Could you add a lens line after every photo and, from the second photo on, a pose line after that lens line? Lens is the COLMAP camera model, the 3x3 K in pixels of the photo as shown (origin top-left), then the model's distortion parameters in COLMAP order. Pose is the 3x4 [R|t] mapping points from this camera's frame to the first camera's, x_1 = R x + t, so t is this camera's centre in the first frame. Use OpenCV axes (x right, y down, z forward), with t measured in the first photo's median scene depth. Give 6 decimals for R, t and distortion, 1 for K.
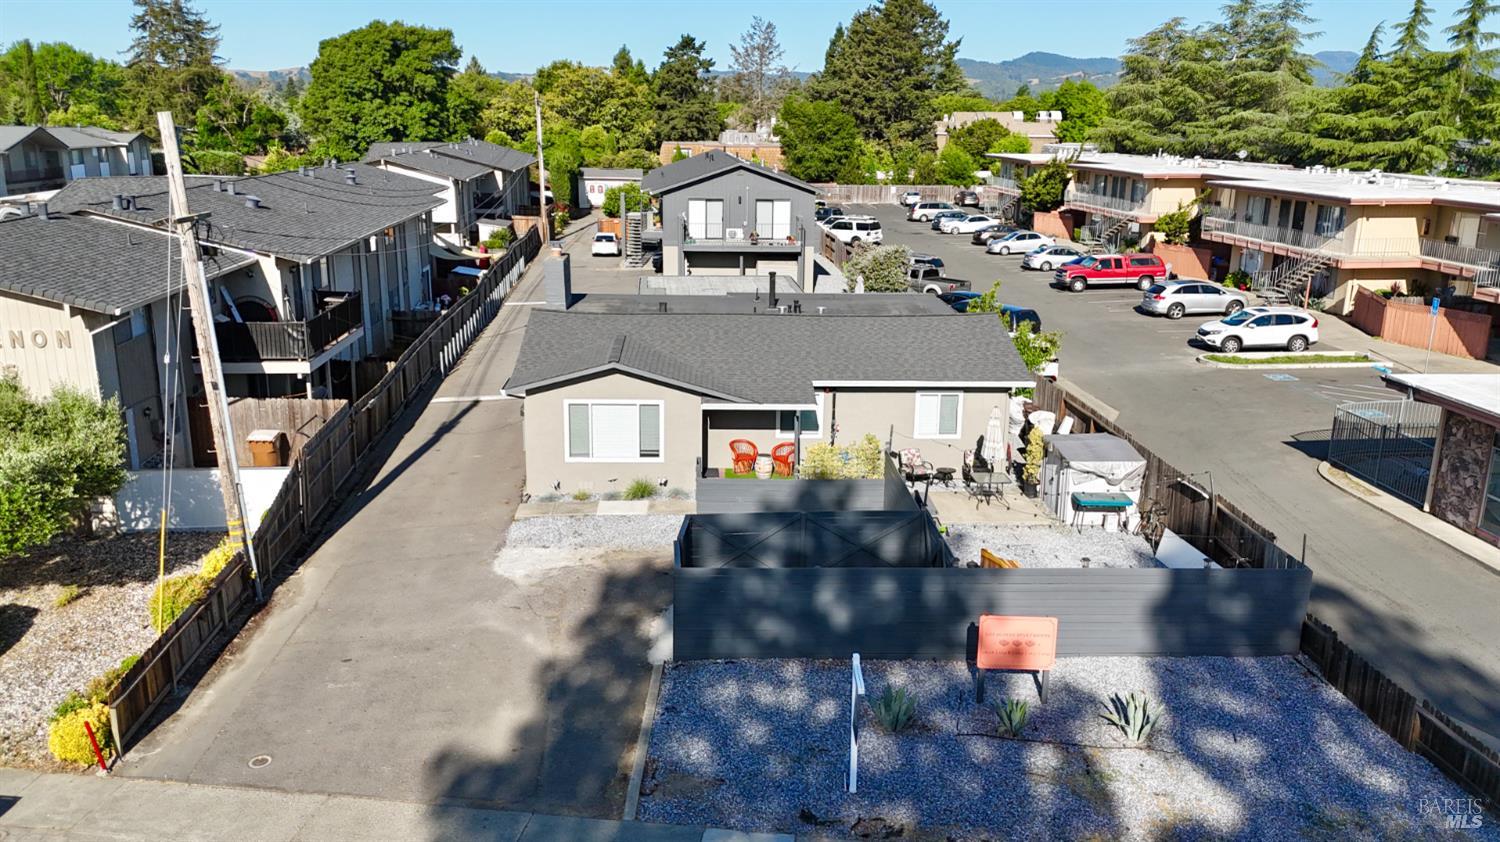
lens RADIAL K [[1052.3, 0, 752.6], [0, 1052.3, 488.5], [0, 0, 1]] dist [0.006276, -0.001486]
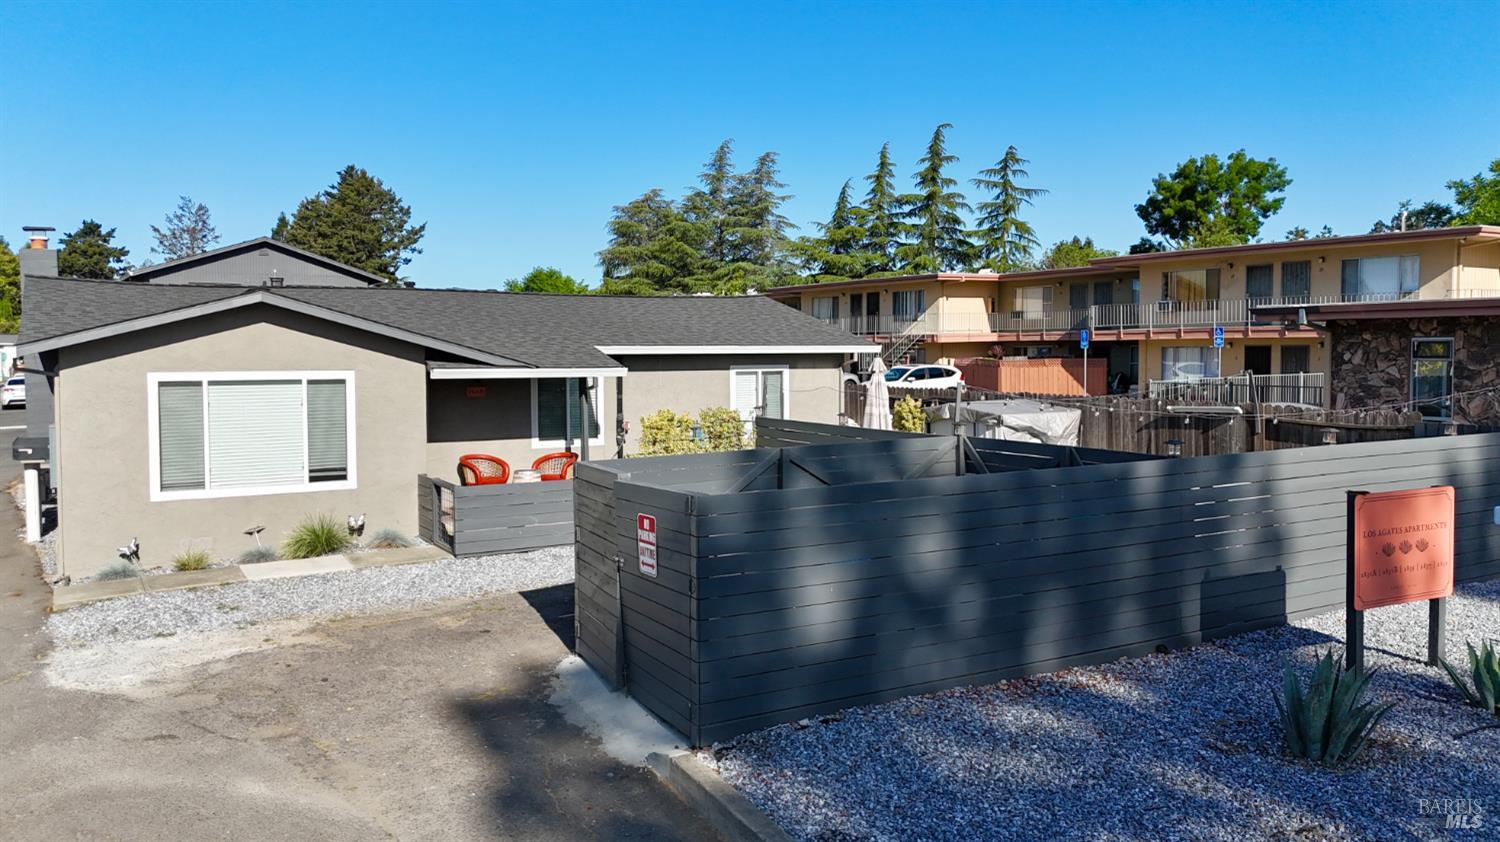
lens RADIAL K [[1078.9, 0, 750.0], [0, 1078.9, 421.0], [0, 0, 1]] dist [0.008168, -0.029294]
pose [[0.876024, -0.051248, 0.479537, -0.046674], [0.174172, 0.960846, -0.215495, 0.026337], [-0.449718, 0.272301, 0.850650, 0.115943]]
